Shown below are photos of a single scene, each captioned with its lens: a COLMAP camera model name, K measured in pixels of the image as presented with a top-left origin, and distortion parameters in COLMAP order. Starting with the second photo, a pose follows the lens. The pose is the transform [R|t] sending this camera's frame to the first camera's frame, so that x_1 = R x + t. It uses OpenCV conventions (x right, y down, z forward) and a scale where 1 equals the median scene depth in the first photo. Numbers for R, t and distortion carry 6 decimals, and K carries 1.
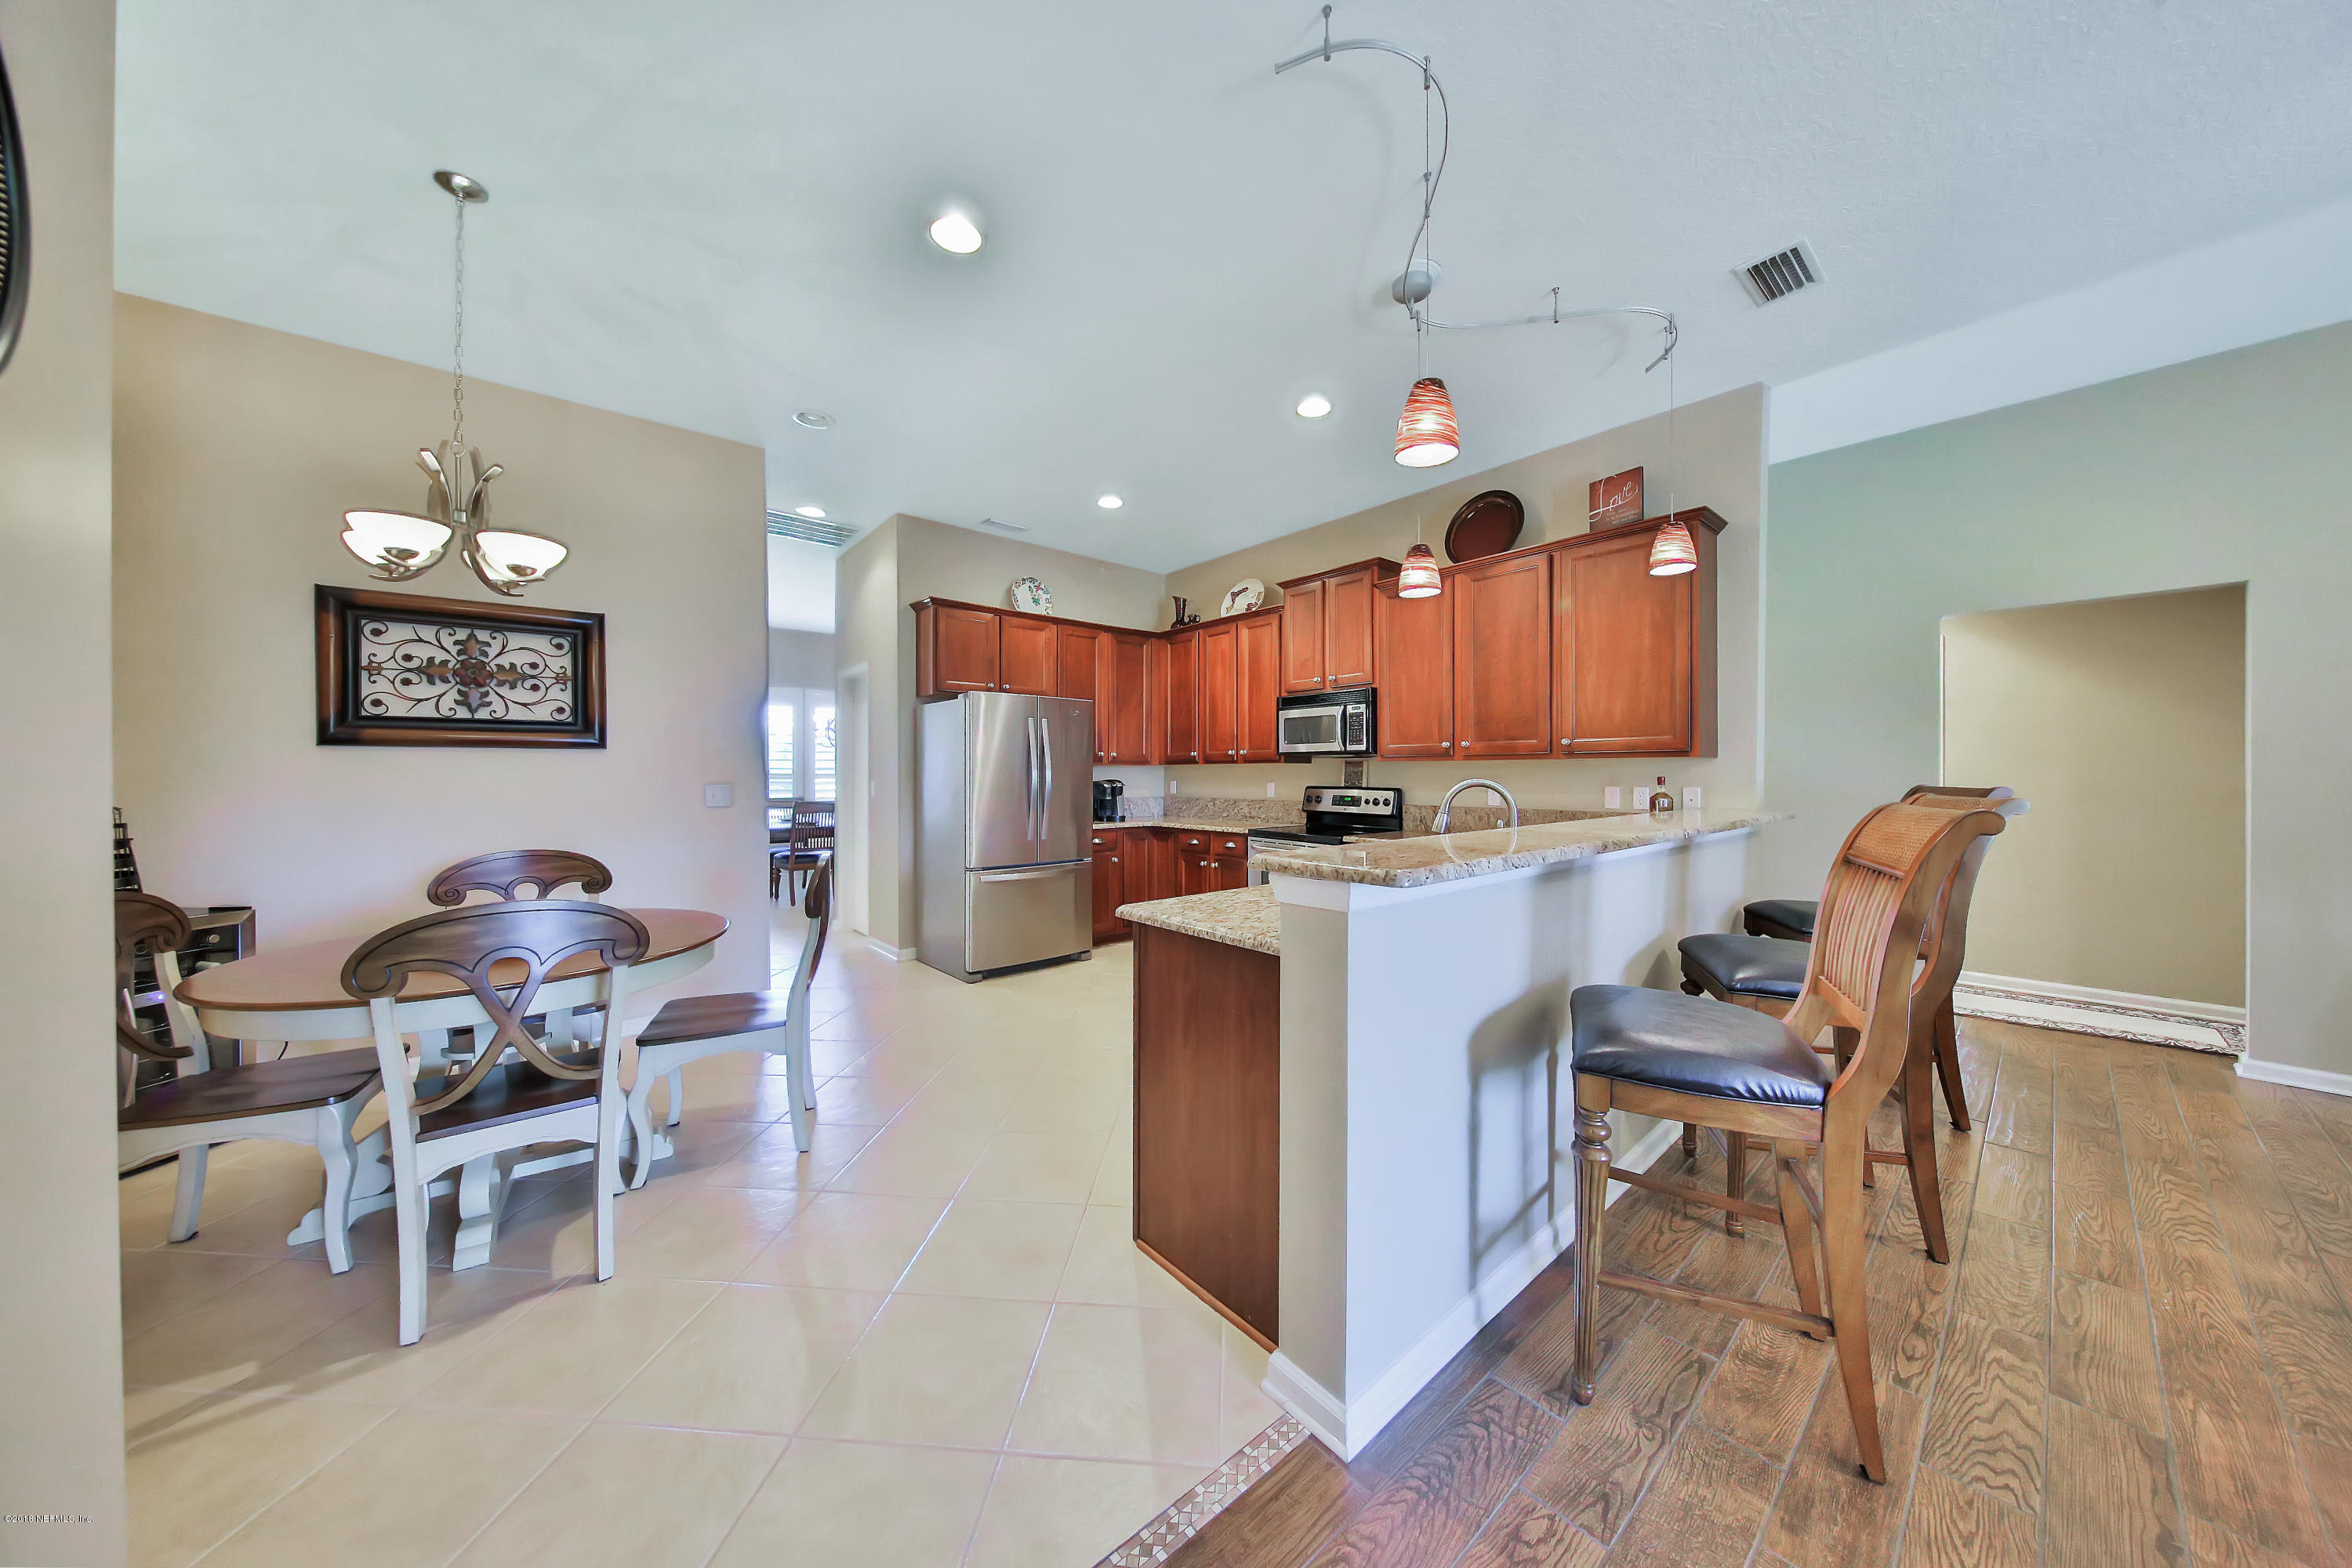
lens RADIAL K [[754.6, 0, 1196.2], [0, 754.6, 778.0], [0, 0, 1]] dist [-0.005059, -0.000649]
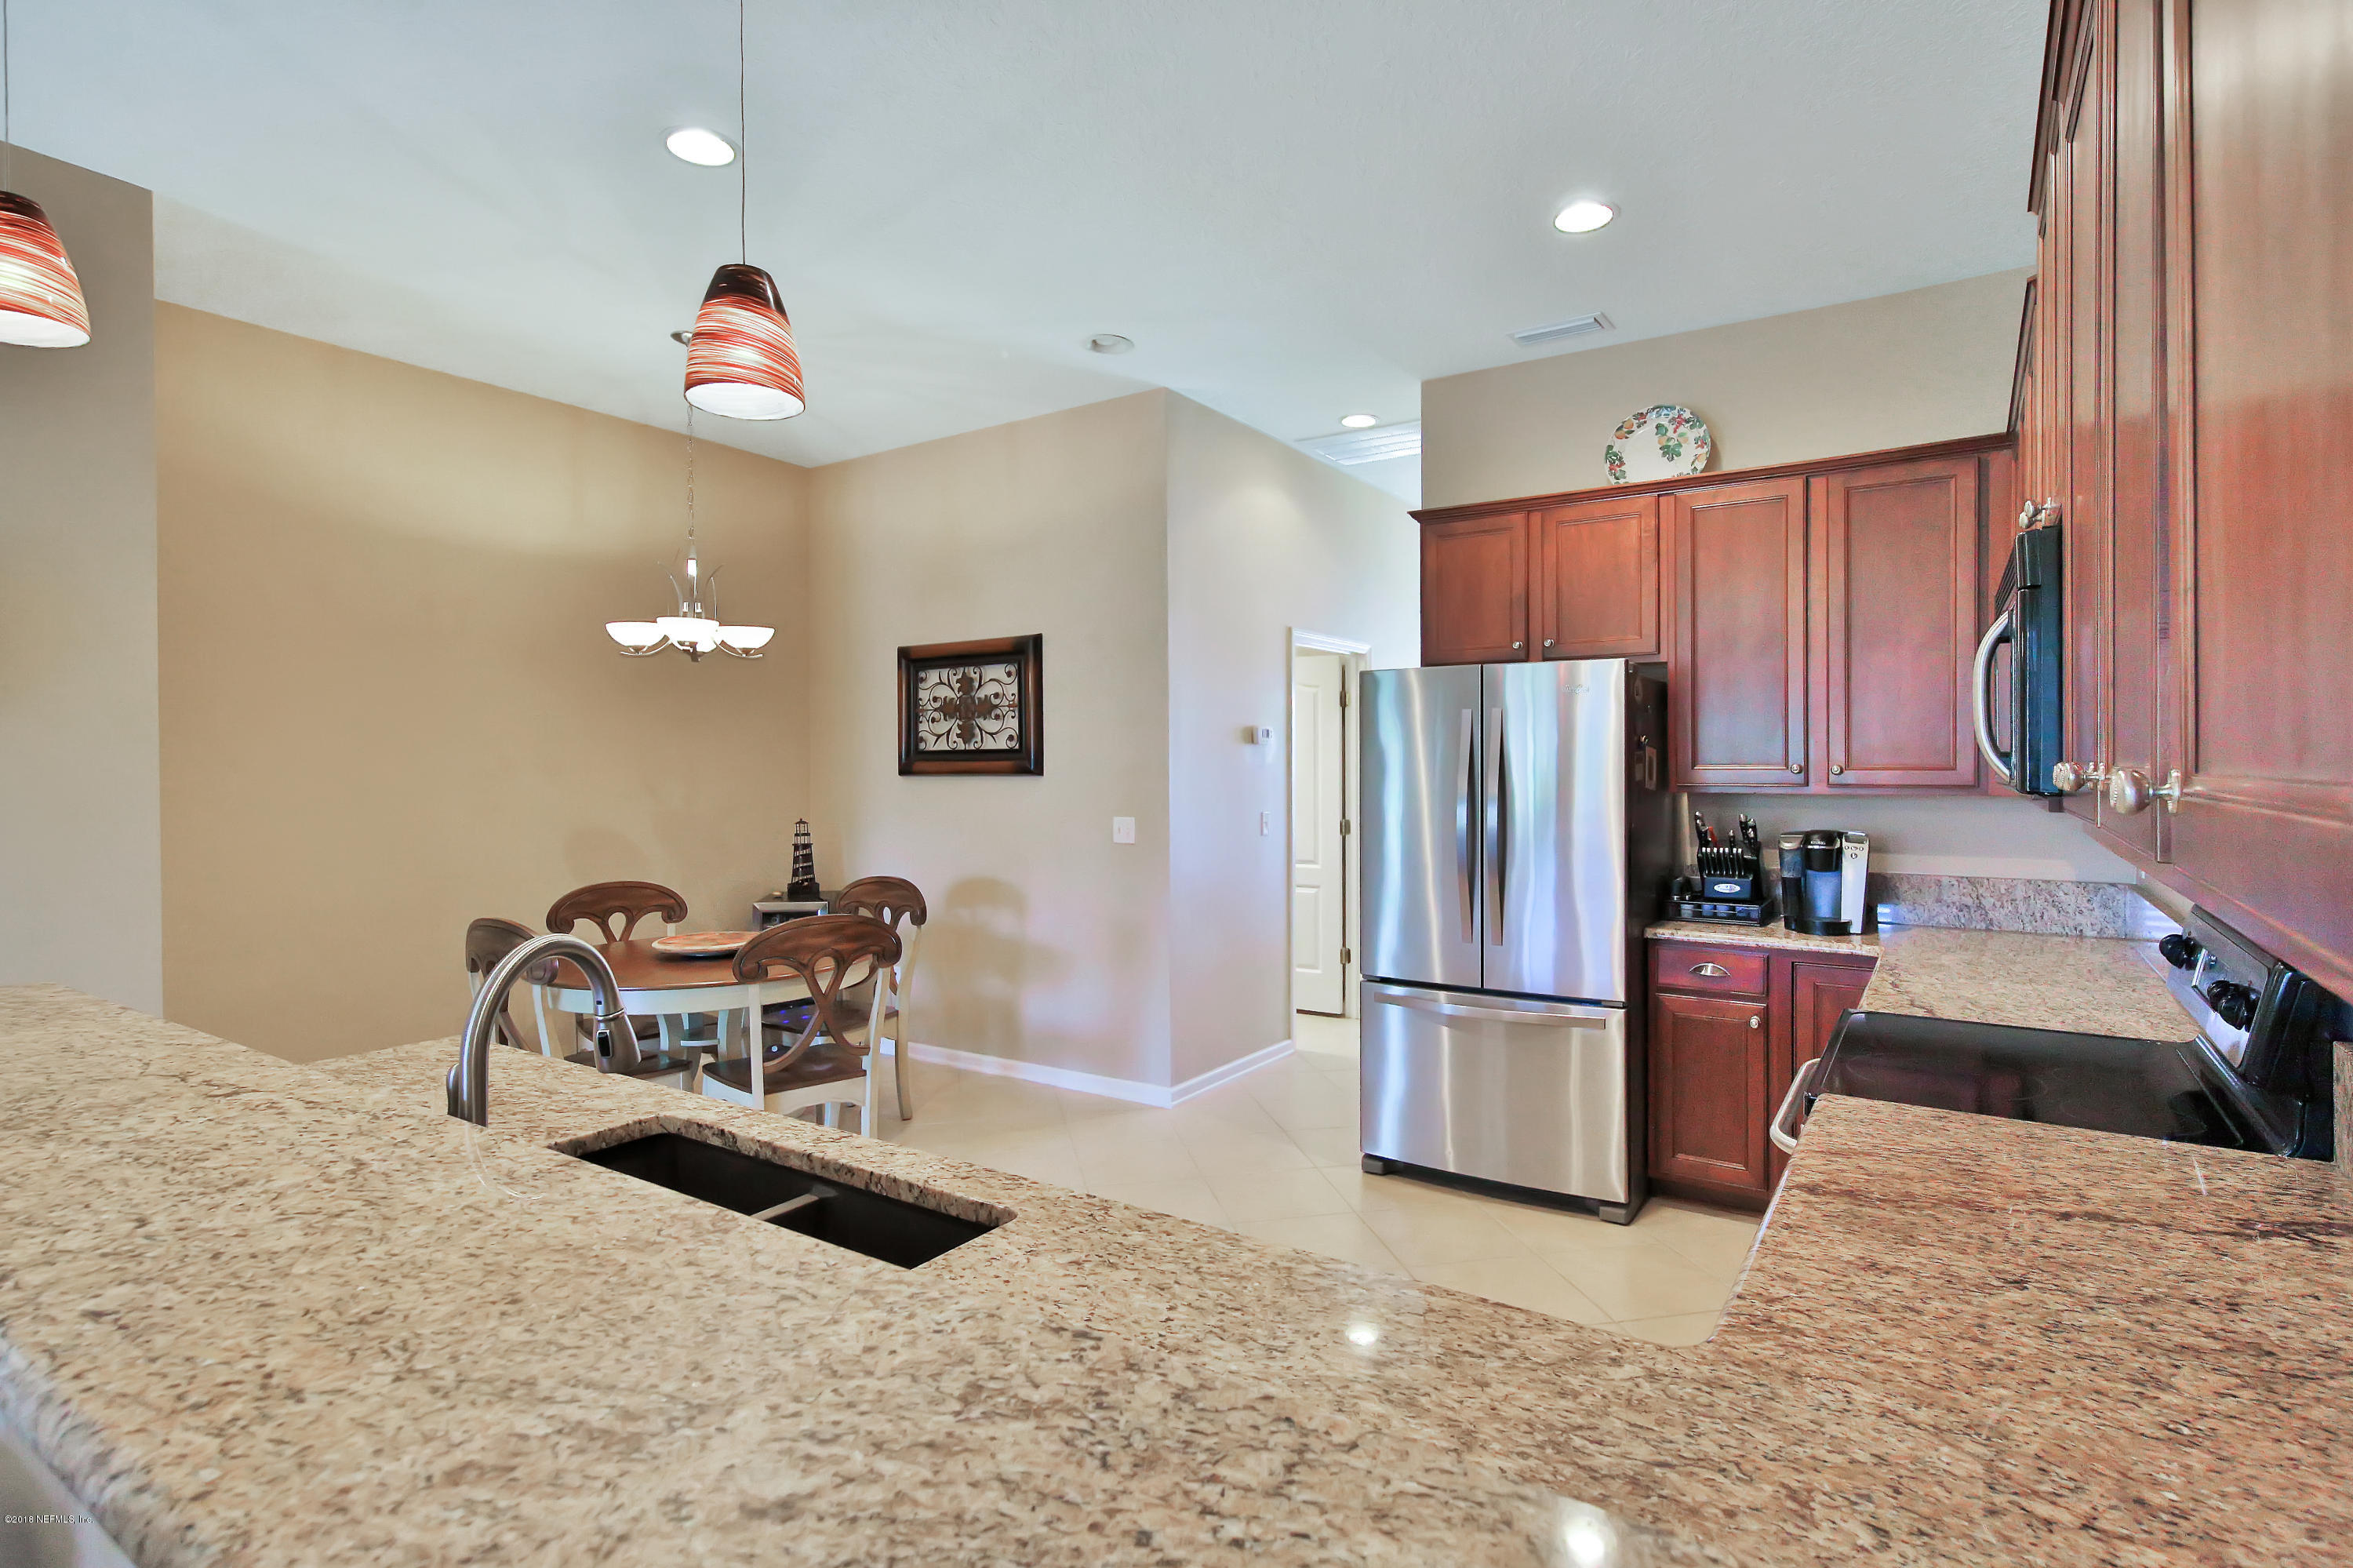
lens RADIAL K [[1168.2, 0, 1191.9], [0, 1168.2, 791.4], [0, 0, 1]] dist [-0.001712, -0.000120]
pose [[0.267614, 0.020050, -0.963318, 0.715967], [-0.000841, 0.999788, 0.020576, -0.052991], [0.963526, -0.004696, 0.267574, 0.839342]]
